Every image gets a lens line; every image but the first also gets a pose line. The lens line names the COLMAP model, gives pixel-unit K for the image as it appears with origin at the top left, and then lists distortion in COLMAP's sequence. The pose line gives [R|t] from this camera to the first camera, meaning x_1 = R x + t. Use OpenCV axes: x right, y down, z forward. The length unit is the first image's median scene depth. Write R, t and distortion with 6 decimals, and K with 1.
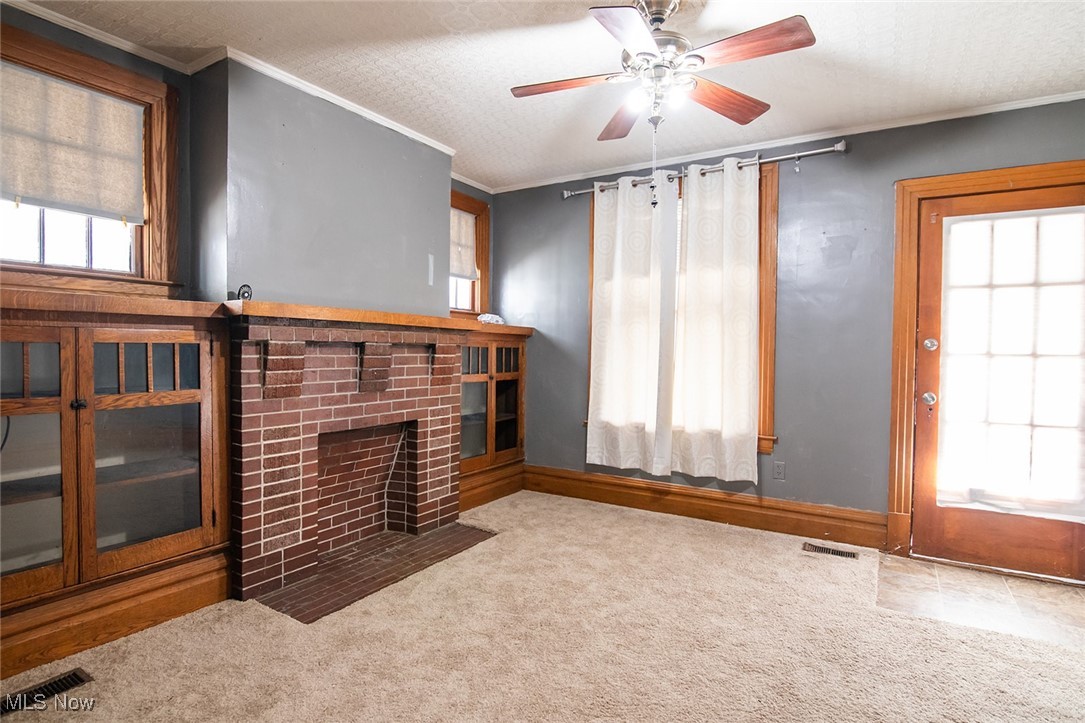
lens RADIAL K [[561.6, 0, 546.9], [0, 561.6, 361.5], [0, 0, 1]] dist [-0.005626, 0.000086]
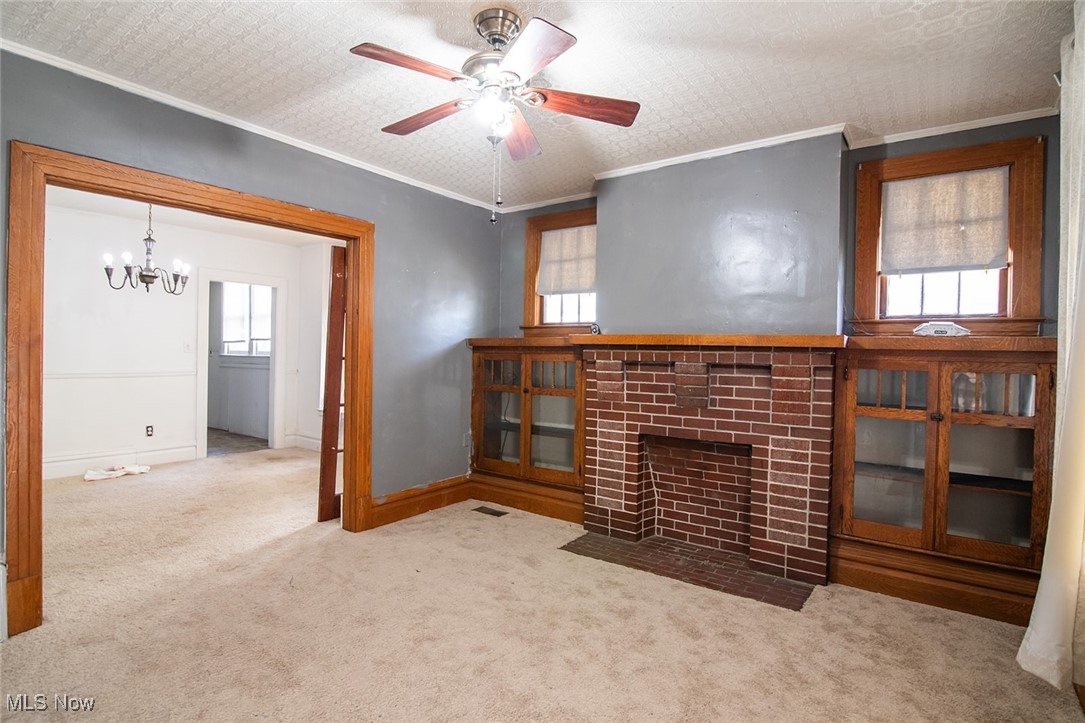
lens RADIAL K [[561.6, 0, 546.6], [0, 561.6, 361.2], [0, 0, 1]] dist [-0.005626, 0.000086]
pose [[-0.076939, -0.004774, -0.997024, 0.794756], [-0.045245, 0.998975, -0.001292, -0.021260], [0.996009, 0.045011, -0.077076, 0.786643]]
